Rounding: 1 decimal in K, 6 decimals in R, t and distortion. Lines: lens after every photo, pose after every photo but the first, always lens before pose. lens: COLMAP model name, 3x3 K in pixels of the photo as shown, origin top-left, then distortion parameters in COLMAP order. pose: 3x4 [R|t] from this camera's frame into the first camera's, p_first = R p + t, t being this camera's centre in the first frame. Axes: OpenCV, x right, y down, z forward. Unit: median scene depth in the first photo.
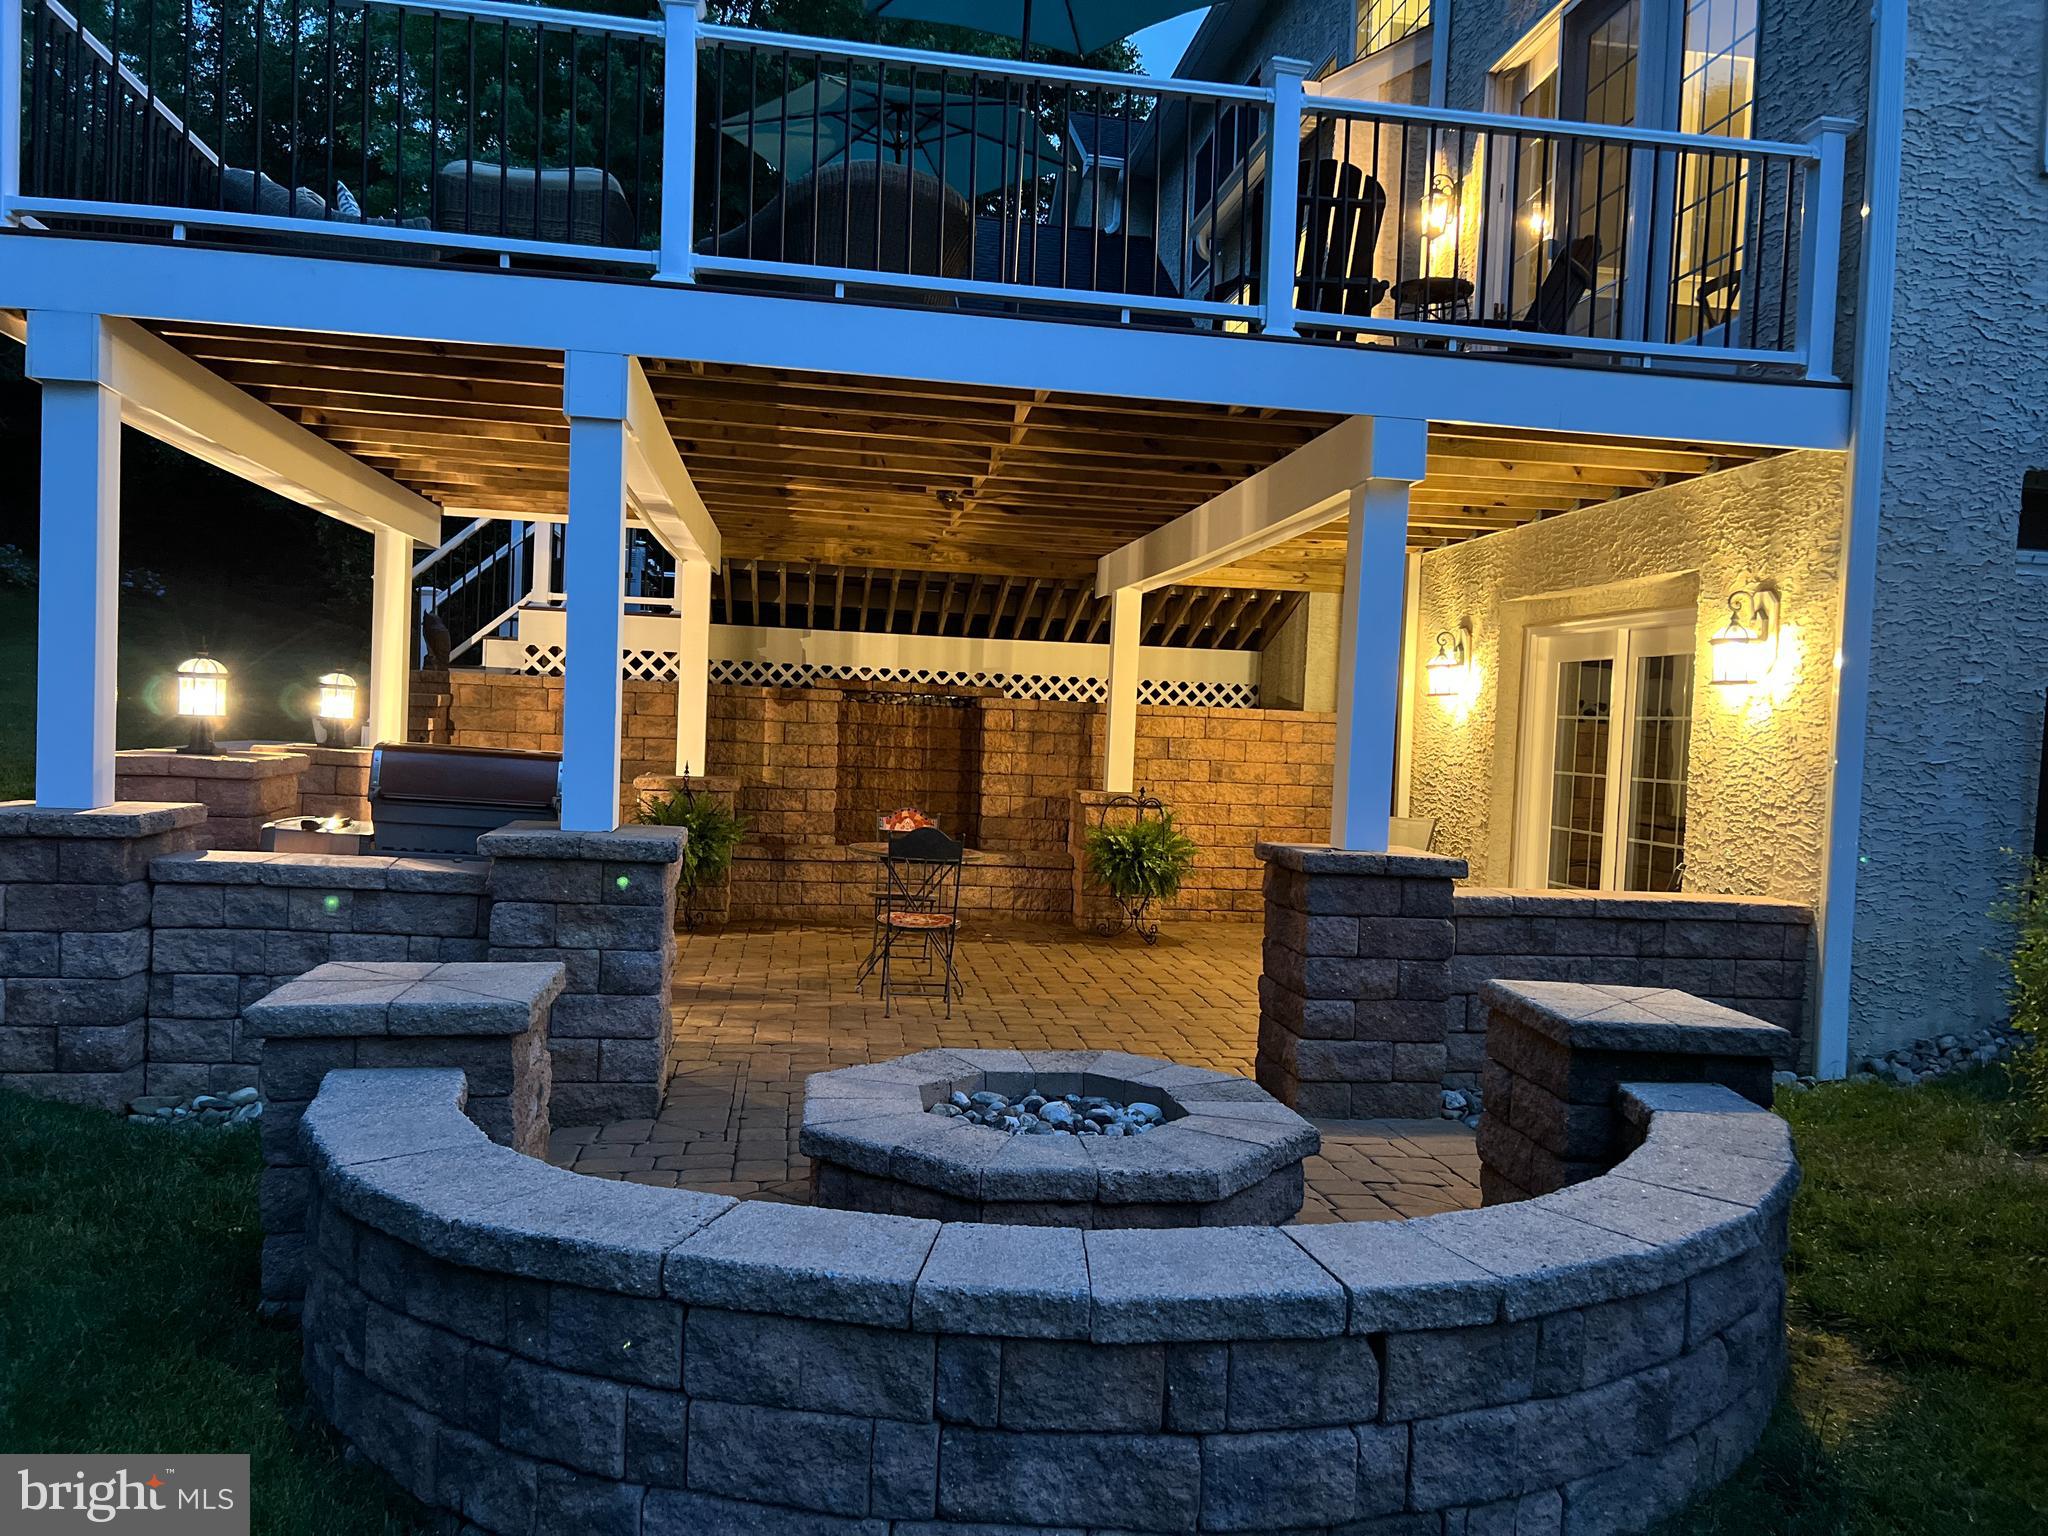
lens RADIAL K [[1548.0, 0, 1041.5], [0, 1548.0, 767.4], [0, 0, 1]] dist [0.056958, -0.060797]
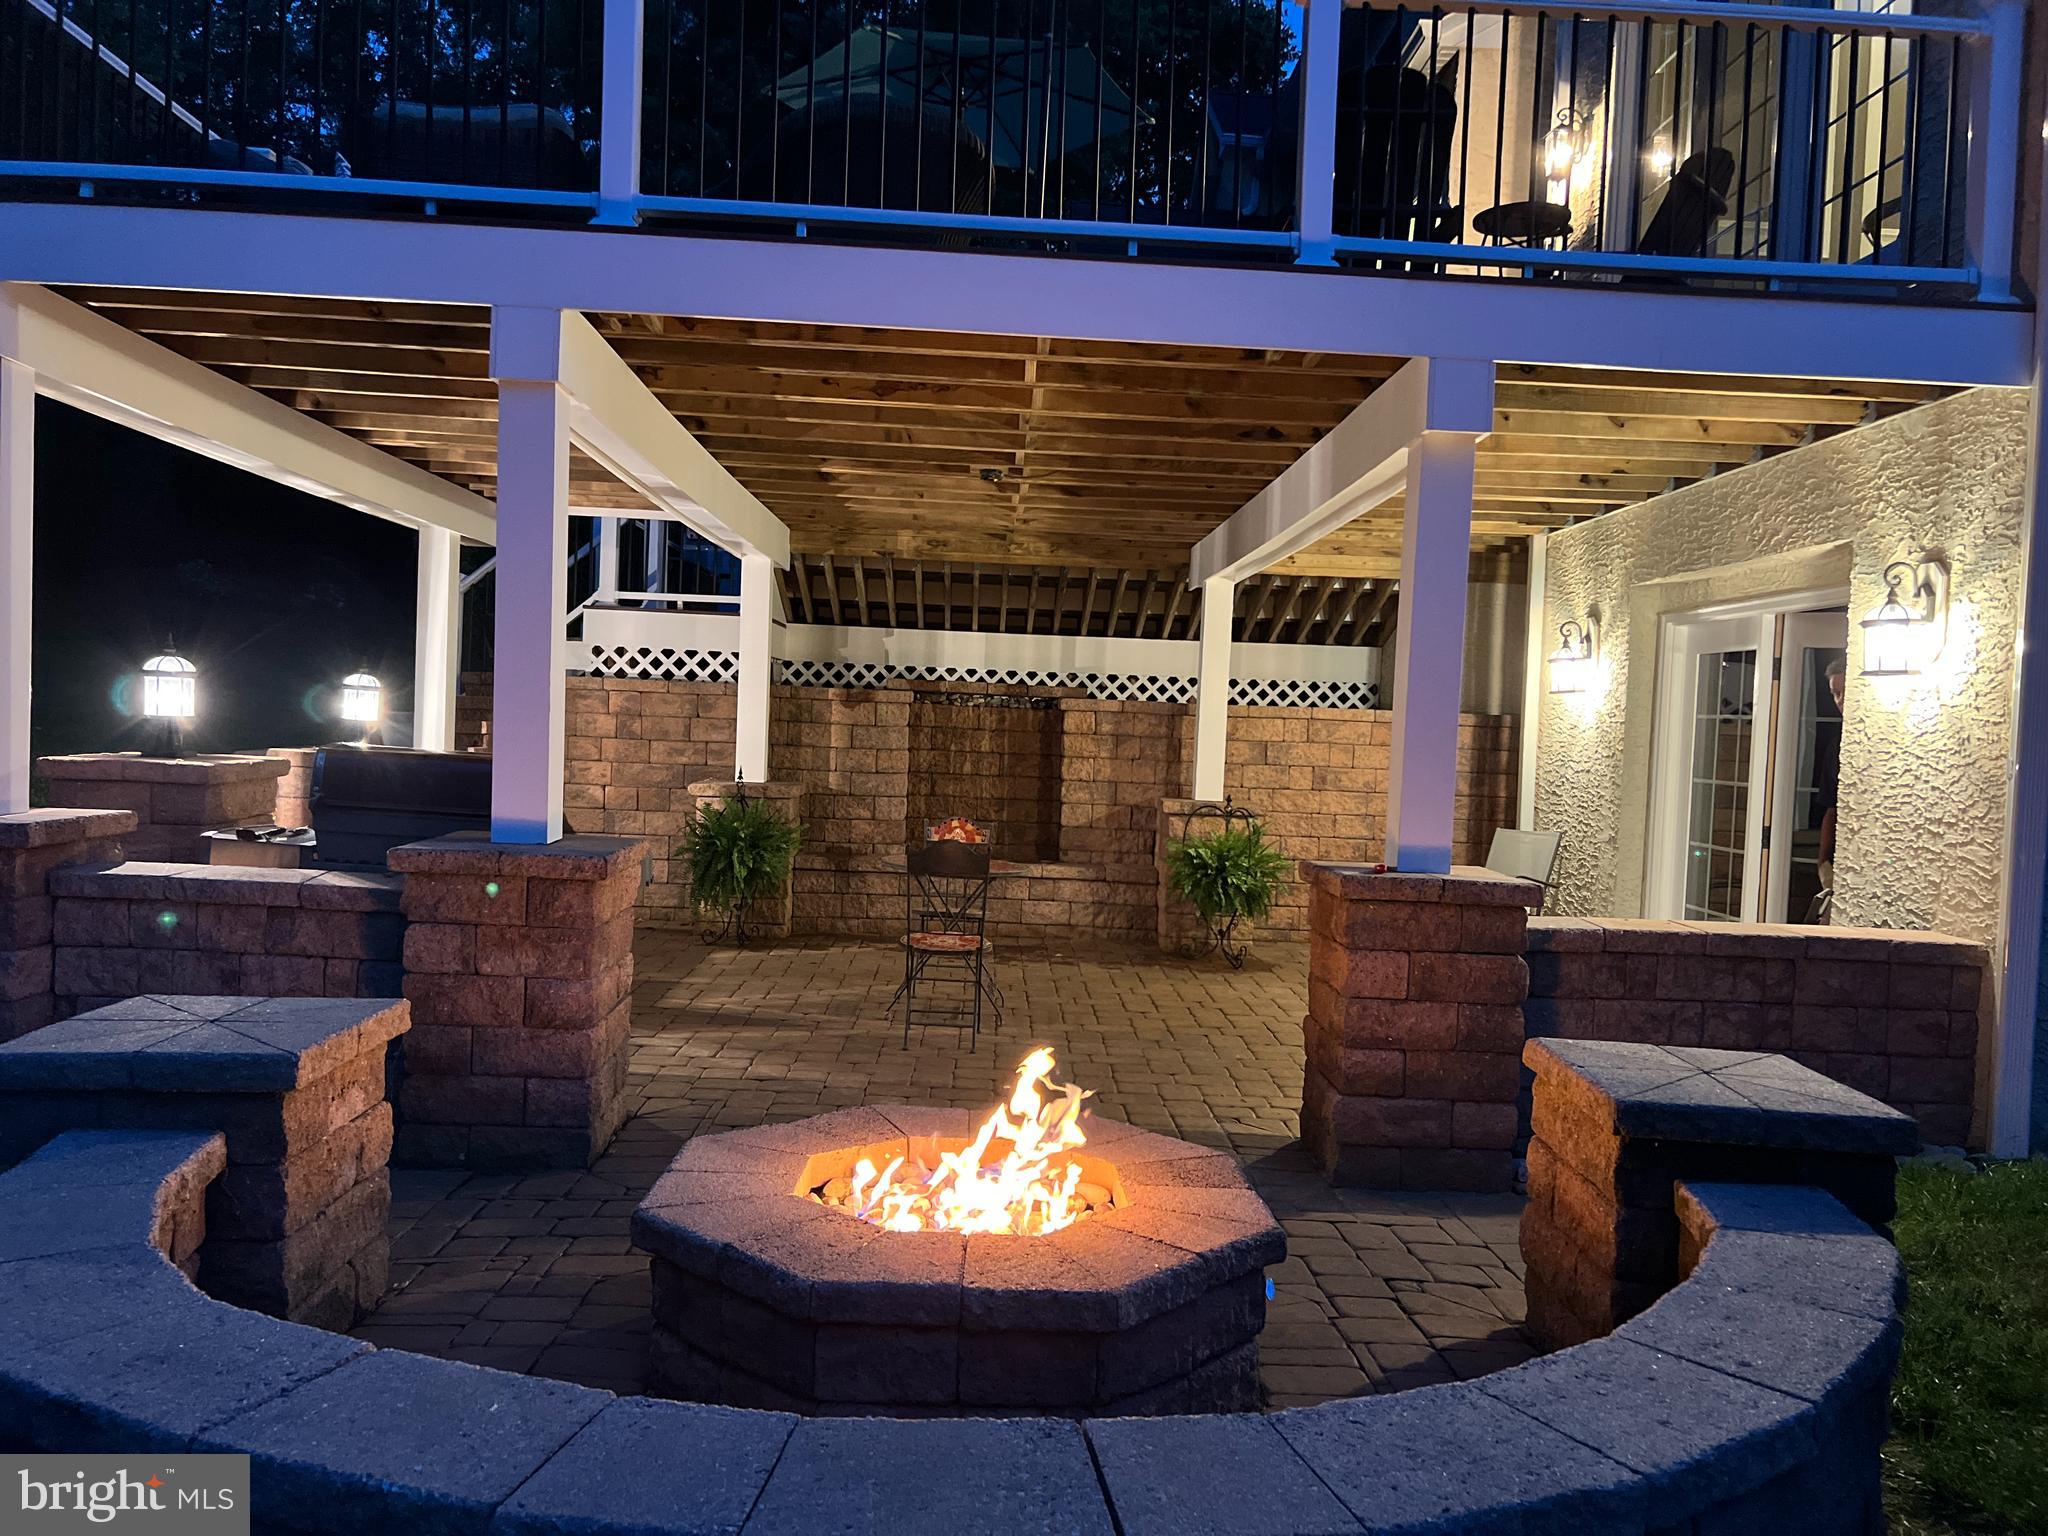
lens RADIAL K [[1548.0, 0, 1039.5], [0, 1548.0, 772.8], [0, 0, 1]] dist [0.056958, -0.060797]
pose [[0.993463, 0.001962, -0.114134, 0.086637], [-0.002044, 0.999998, -0.000603, 0.000220], [0.114133, 0.000833, 0.993465, 0.118545]]
